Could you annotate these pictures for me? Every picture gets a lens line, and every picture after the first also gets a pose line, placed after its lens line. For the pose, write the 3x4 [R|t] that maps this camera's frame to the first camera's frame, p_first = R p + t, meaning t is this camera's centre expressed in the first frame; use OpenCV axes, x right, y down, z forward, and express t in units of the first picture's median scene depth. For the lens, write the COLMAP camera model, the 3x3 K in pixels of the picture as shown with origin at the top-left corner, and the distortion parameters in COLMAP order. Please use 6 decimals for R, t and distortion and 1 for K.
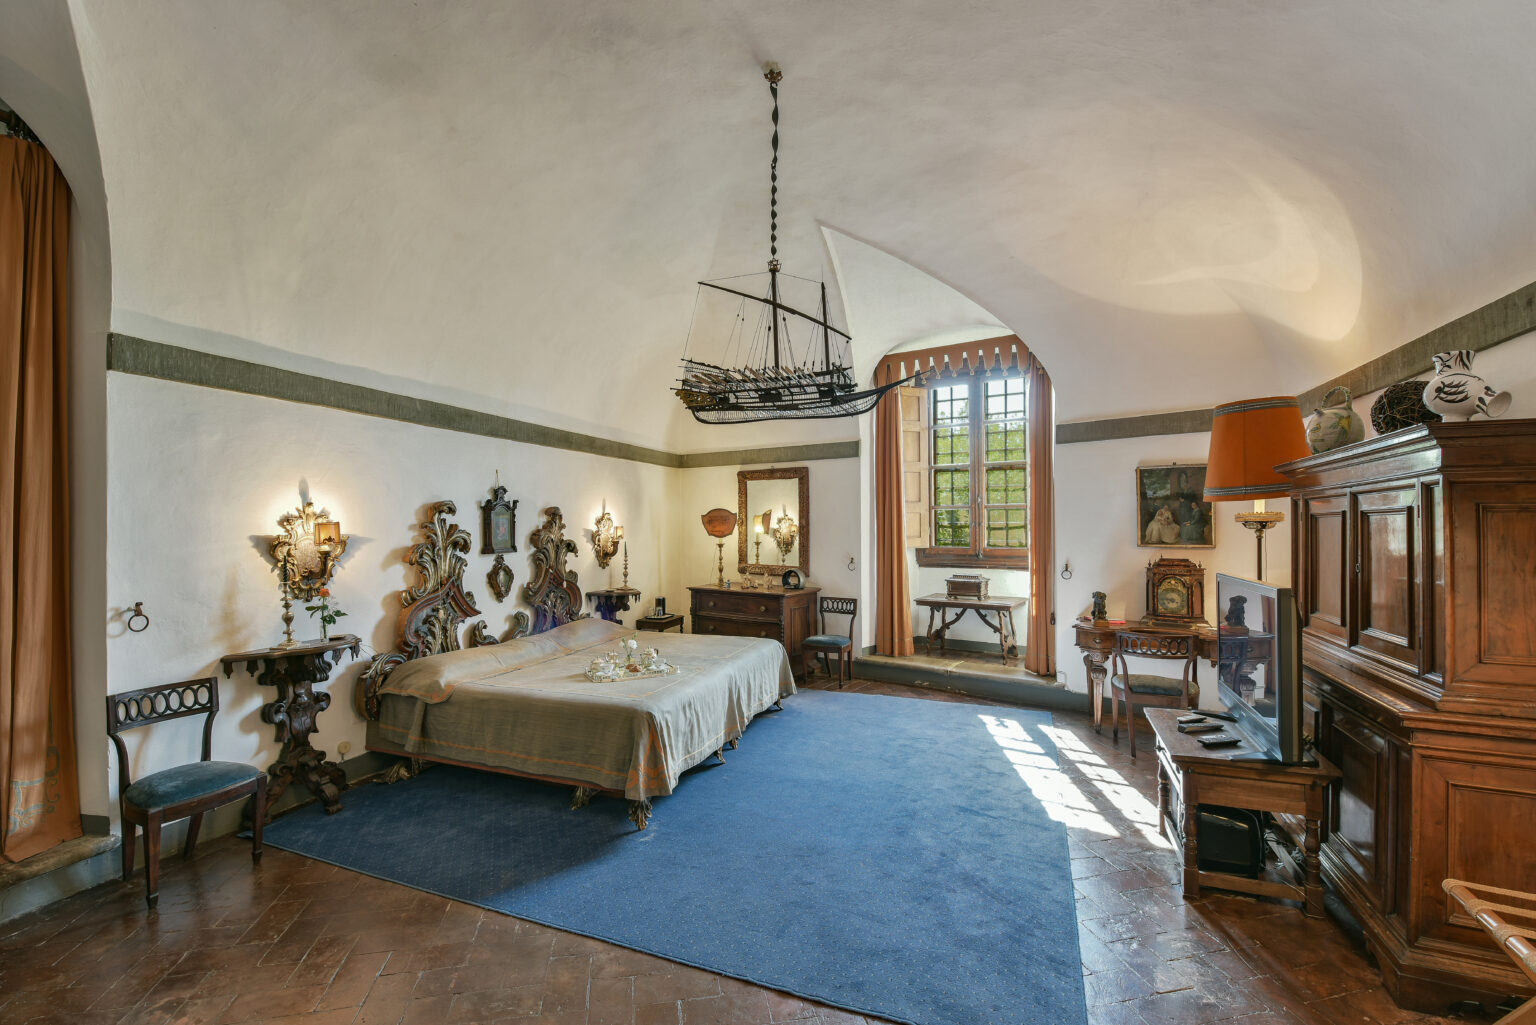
lens RADIAL K [[668.3, 0, 760.7], [0, 668.3, 527.1], [0, 0, 1]] dist [-0.004631, -0.002970]
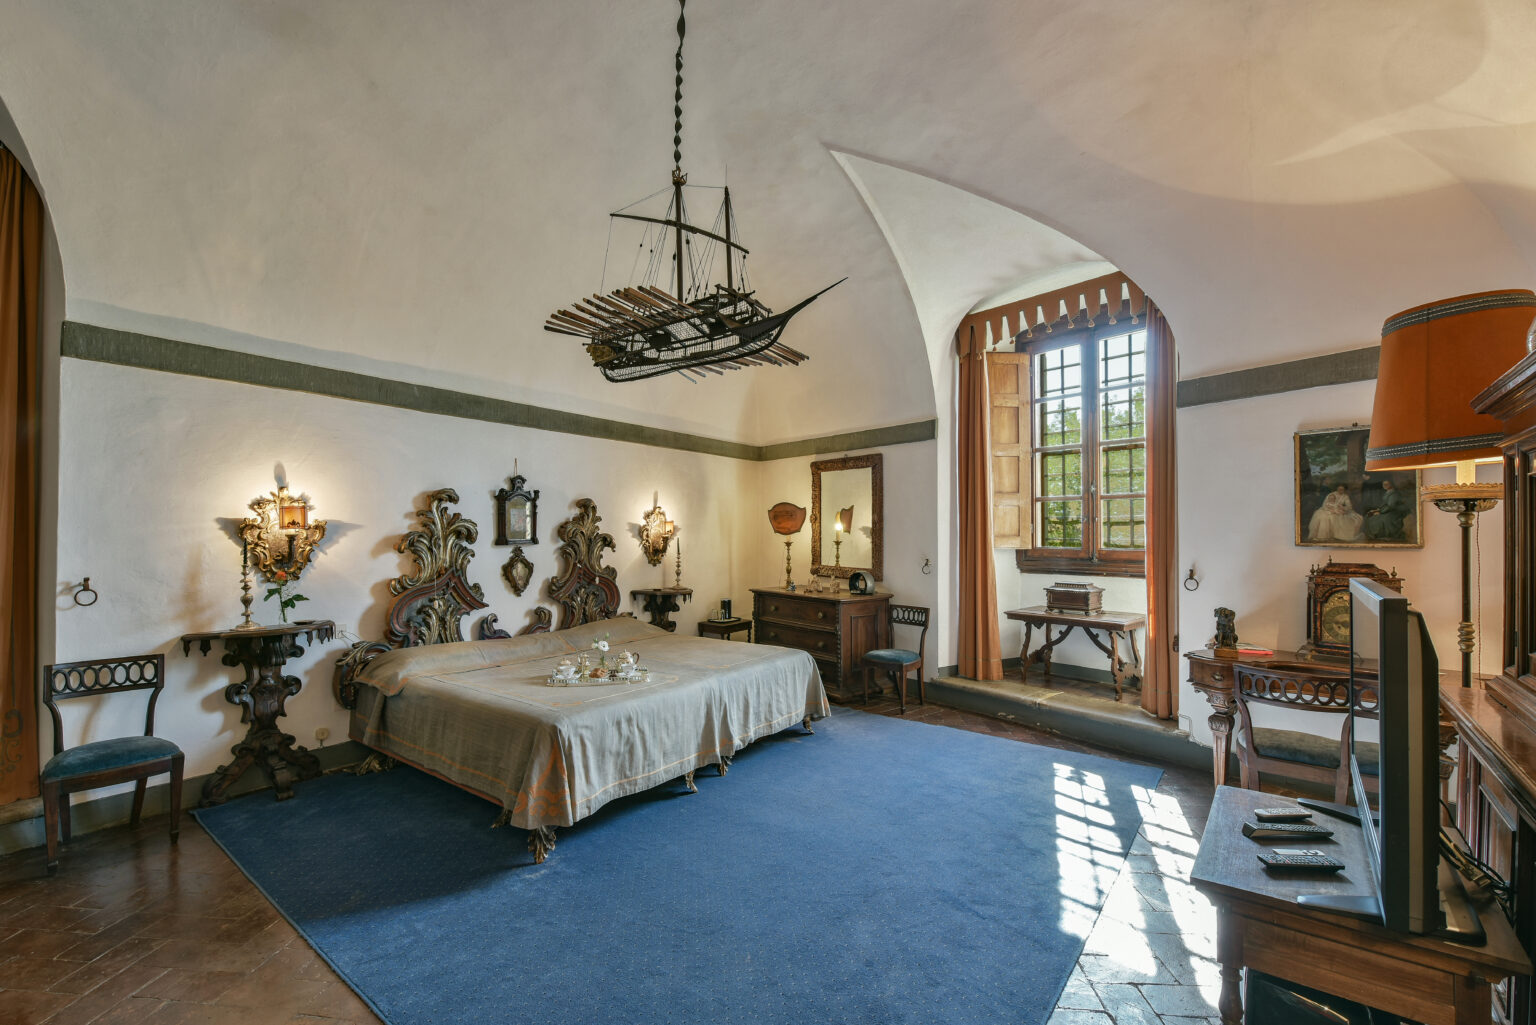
lens RADIAL K [[668.3, 0, 761.0], [0, 668.3, 531.5], [0, 0, 1]] dist [-0.004631, -0.002970]
pose [[0.961264, 0.006574, -0.275550, 0.244638], [-0.008320, 0.999952, -0.005169, 0.024748], [0.275503, 0.007262, 0.961273, 0.194351]]
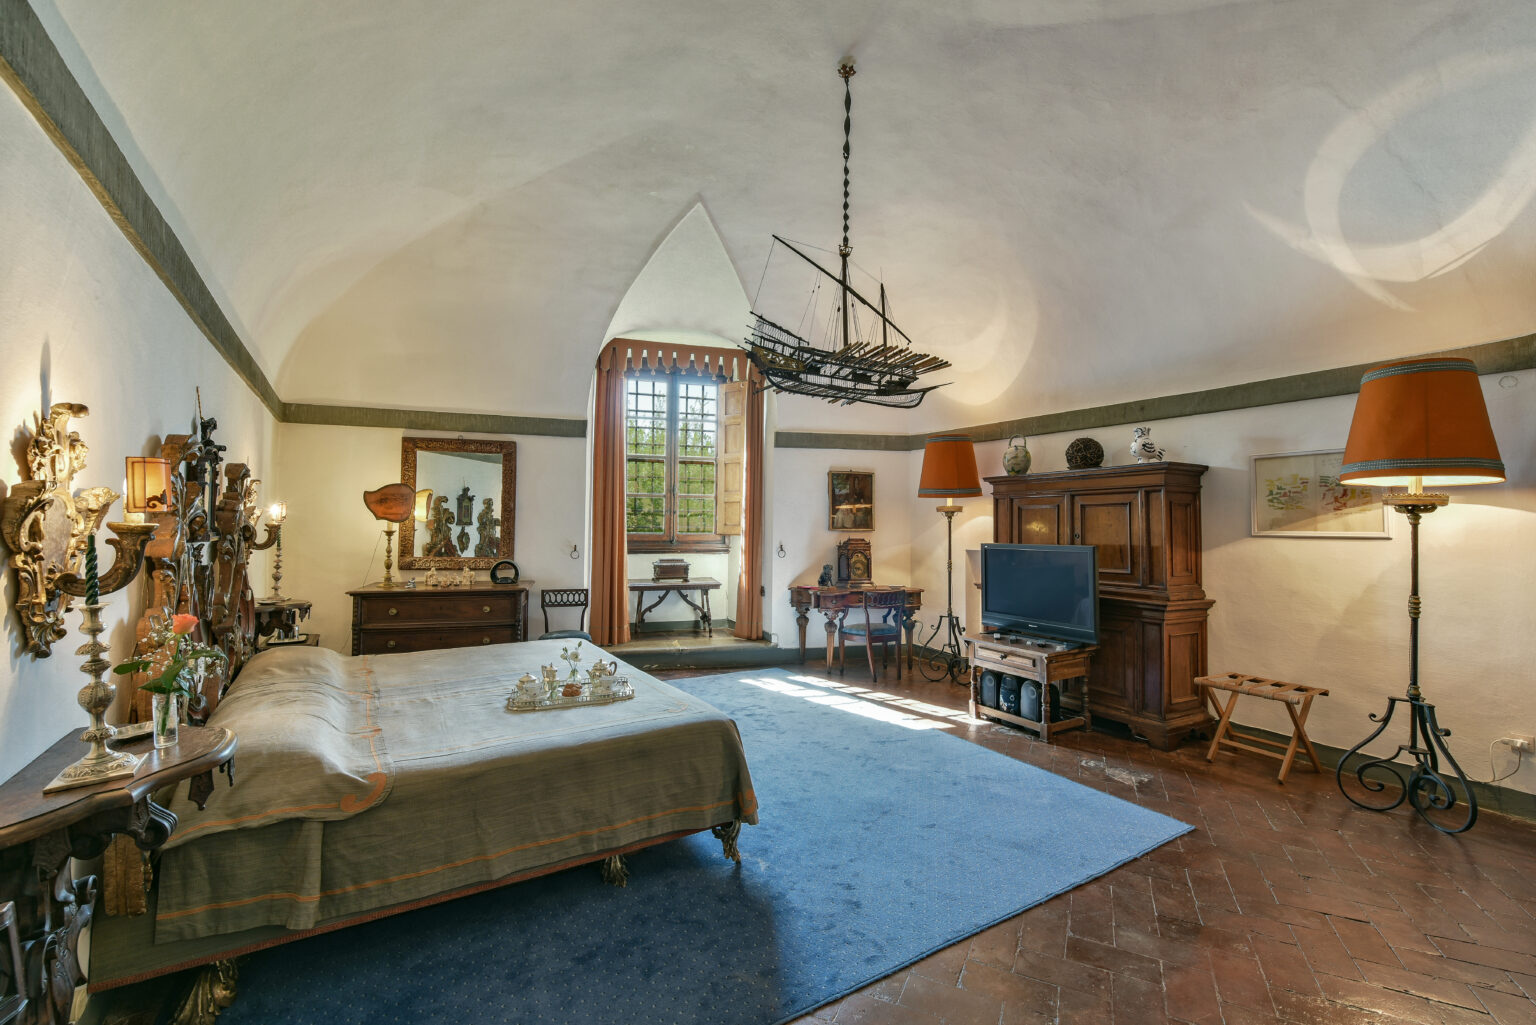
lens RADIAL K [[640.3, 0, 769.3], [0, 640.3, 509.3], [0, 0, 1]] dist [-0.004757, -0.000315]
pose [[0.599544, 0.027638, 0.799865, -0.605420], [-0.008649, 0.999569, -0.028055, 0.027328], [-0.800295, 0.009902, 0.599524, 0.367284]]
